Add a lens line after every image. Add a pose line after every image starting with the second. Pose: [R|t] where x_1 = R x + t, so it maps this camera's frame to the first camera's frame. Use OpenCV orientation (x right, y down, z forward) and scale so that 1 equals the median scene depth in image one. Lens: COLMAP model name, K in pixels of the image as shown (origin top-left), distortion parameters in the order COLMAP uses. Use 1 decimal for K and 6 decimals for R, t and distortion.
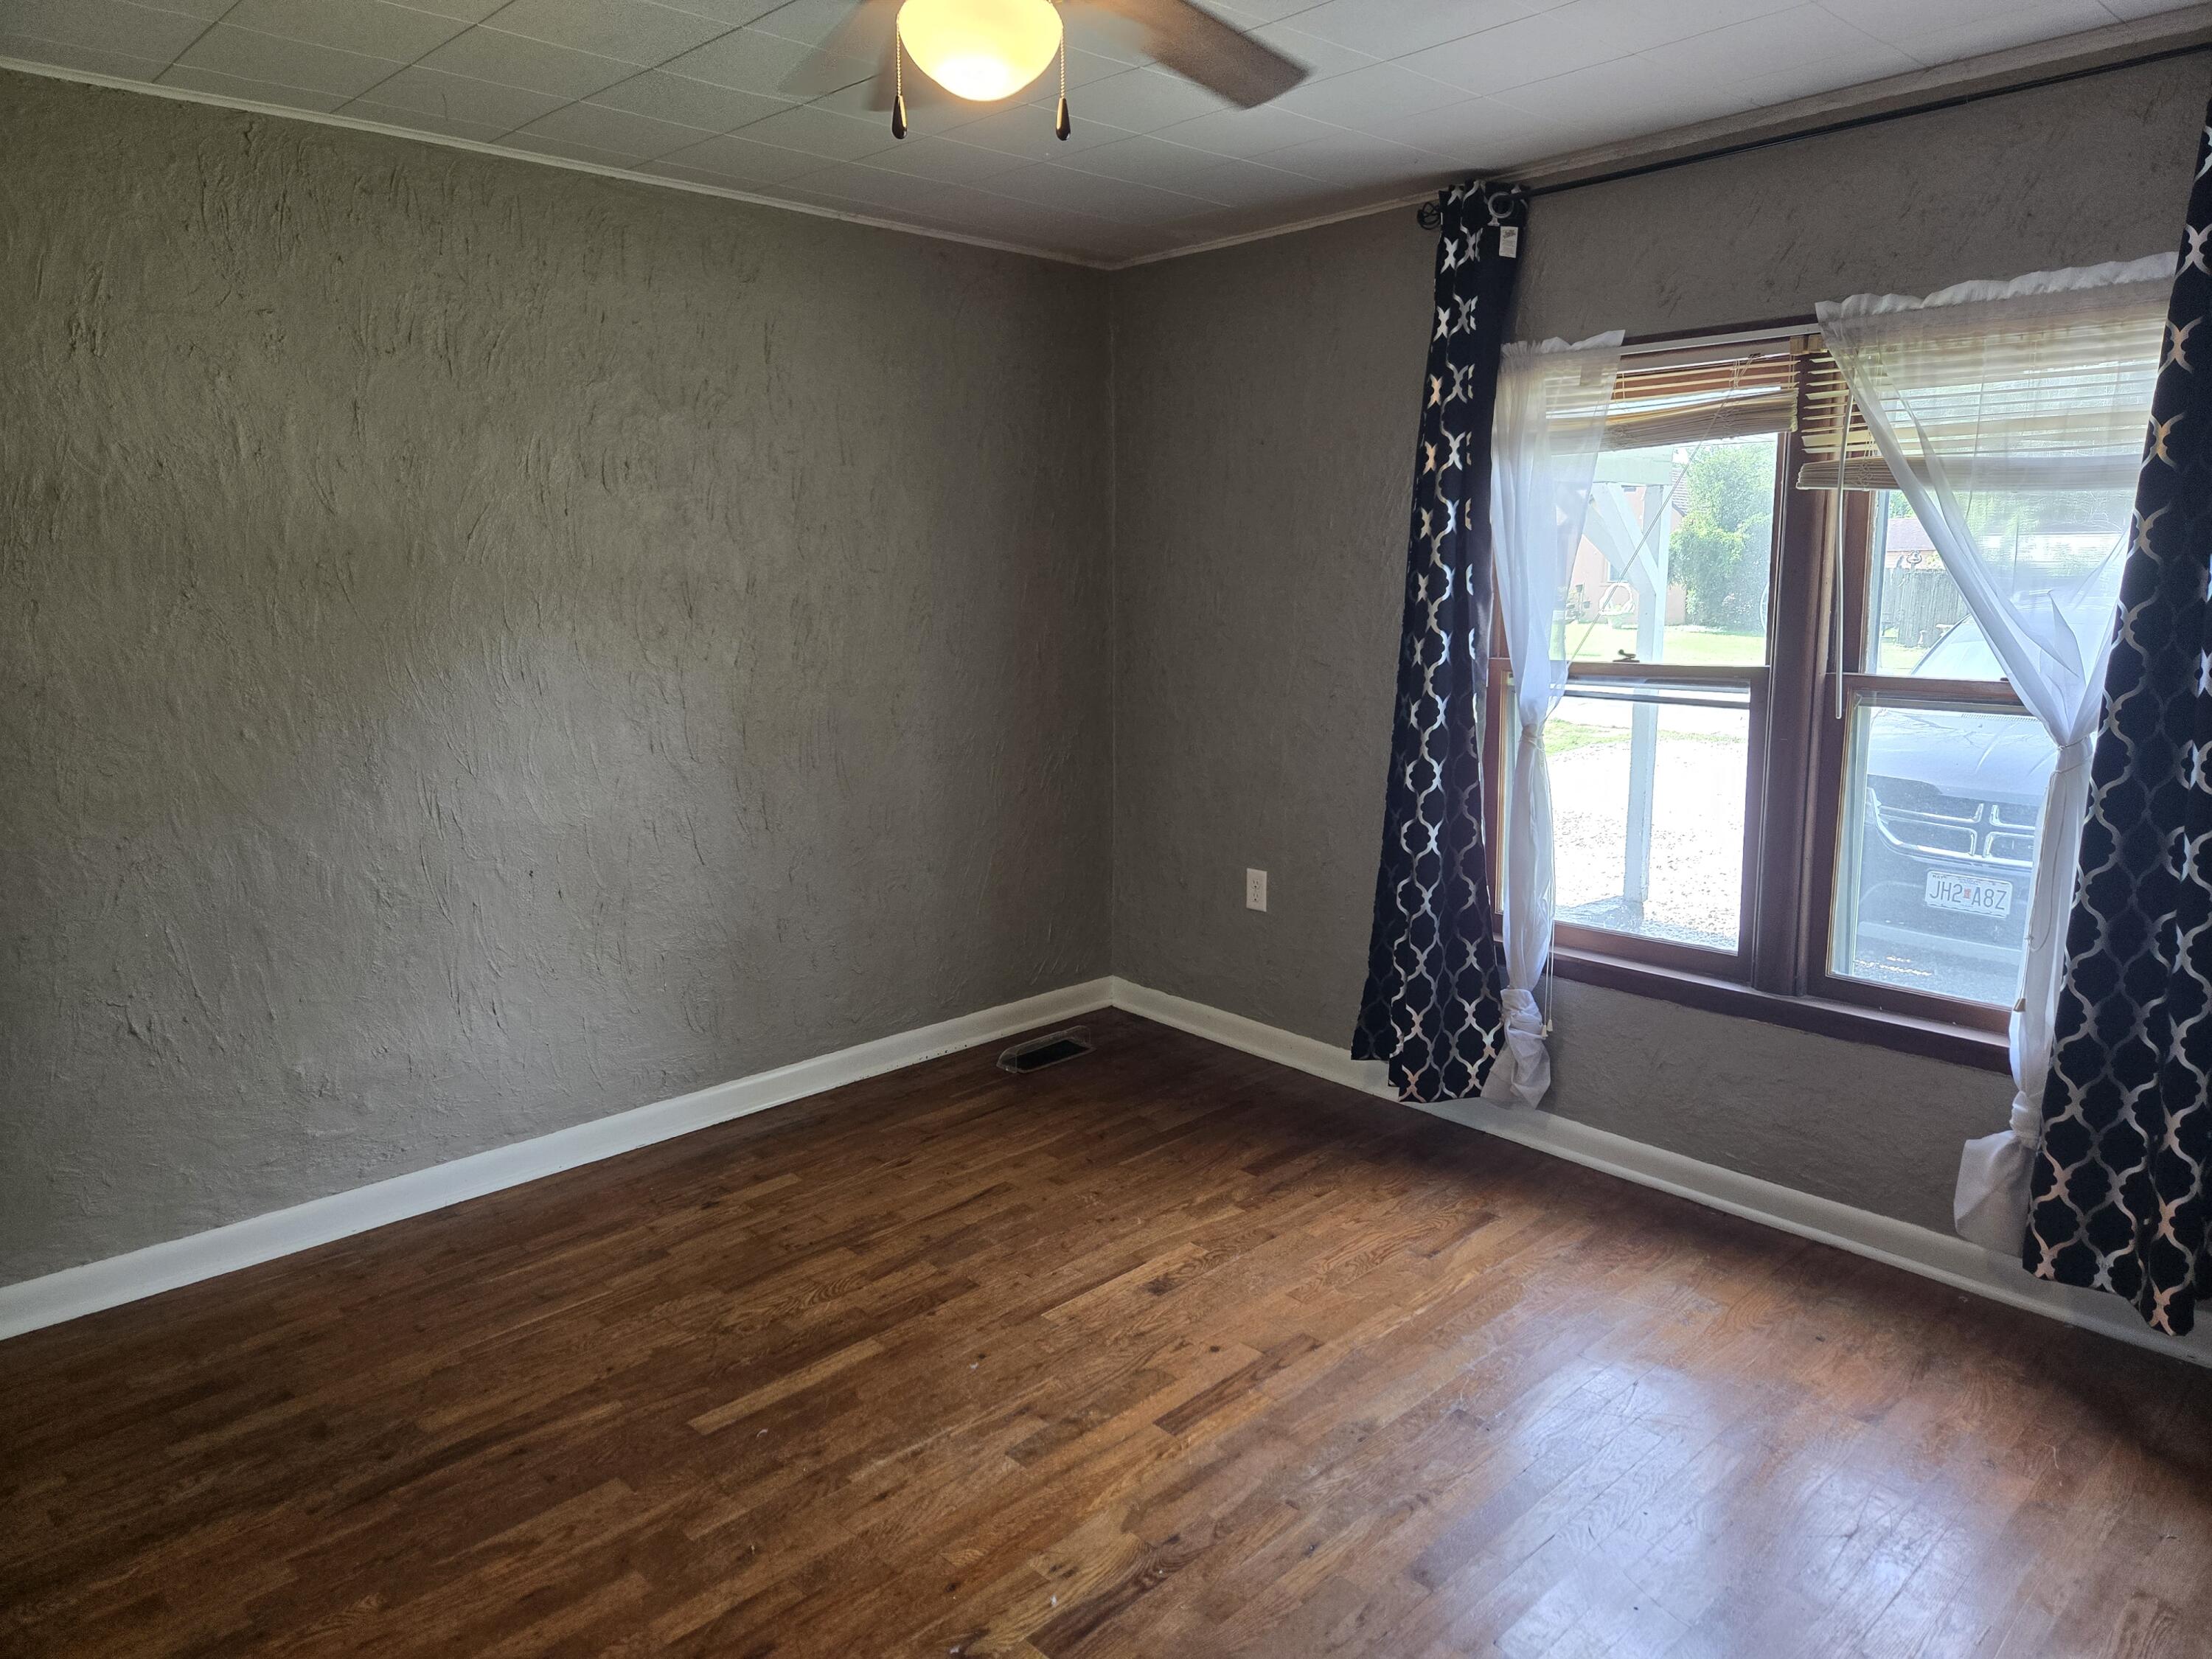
lens RADIAL K [[1473.7, 0, 1105.1], [0, 1473.7, 829.2], [0, 0, 1]] dist [0.054068, -0.031693]
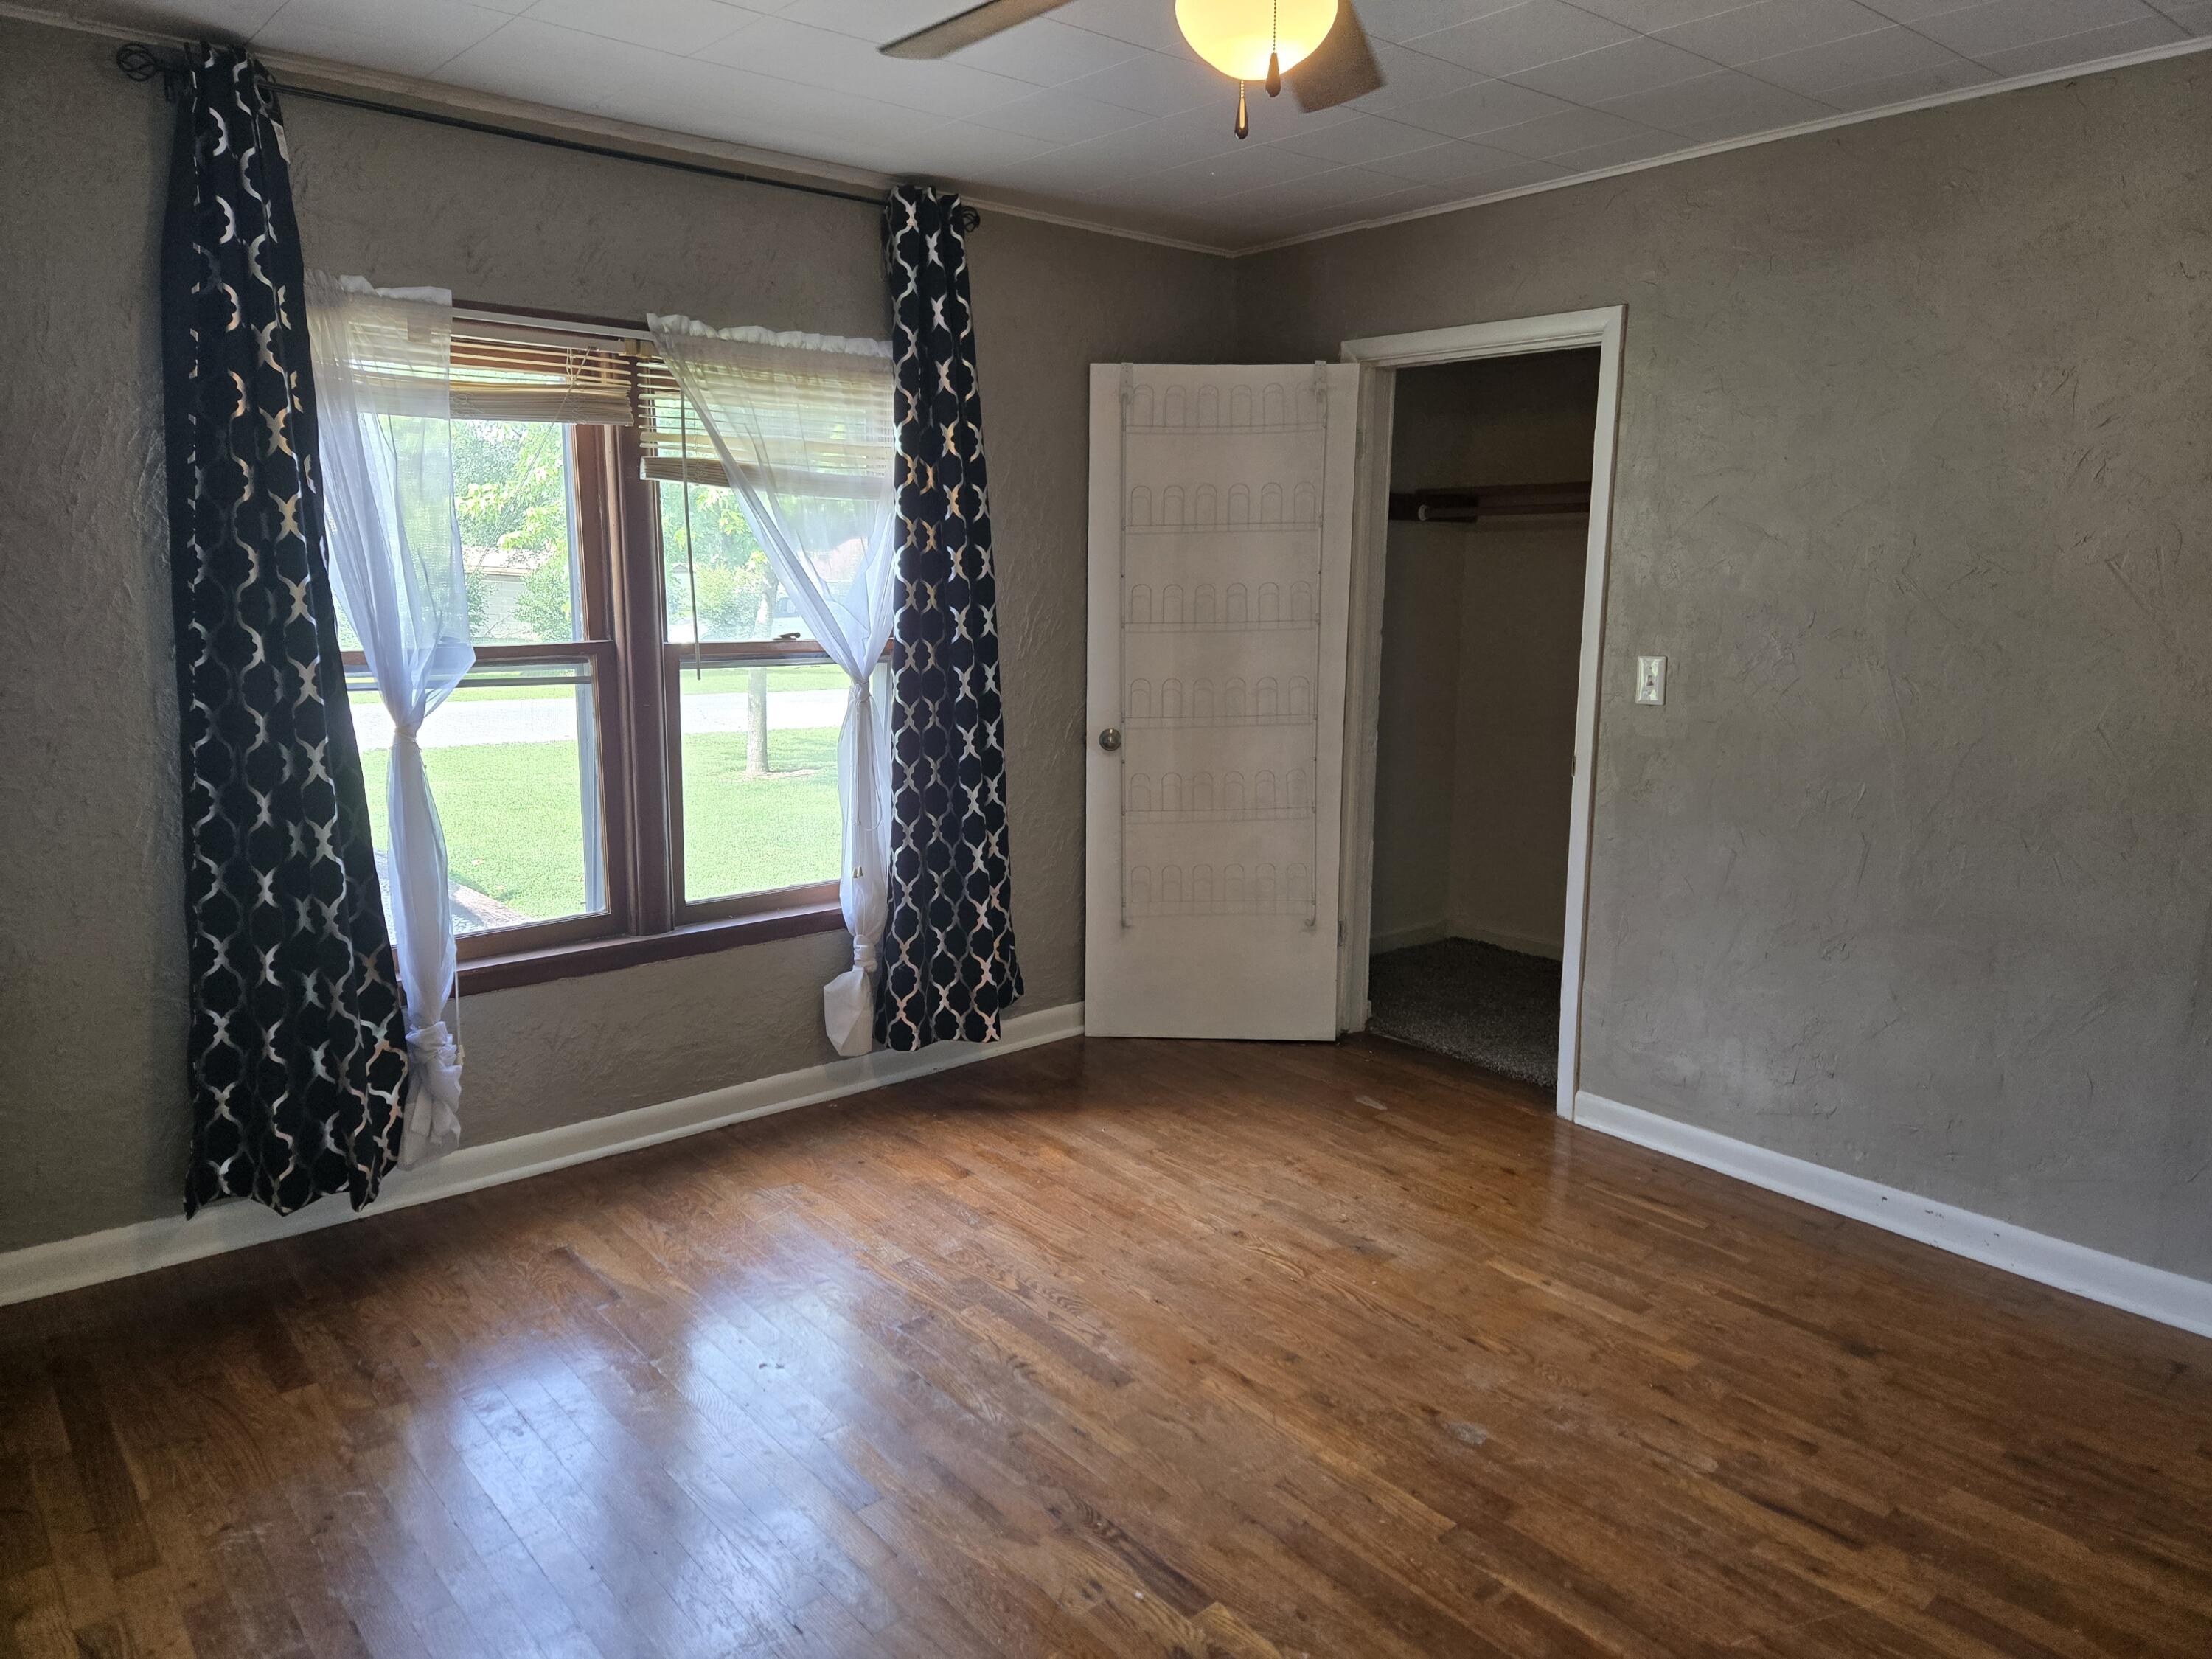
lens RADIAL K [[1473.7, 0, 1105.1], [0, 1473.7, 829.2], [0, 0, 1]] dist [0.054068, -0.031693]
pose [[0.041007, -0.178016, 0.983173, -0.627330], [0.162331, 0.972114, 0.169243, -0.101611], [-0.985884, 0.152659, 0.068761, 0.598671]]
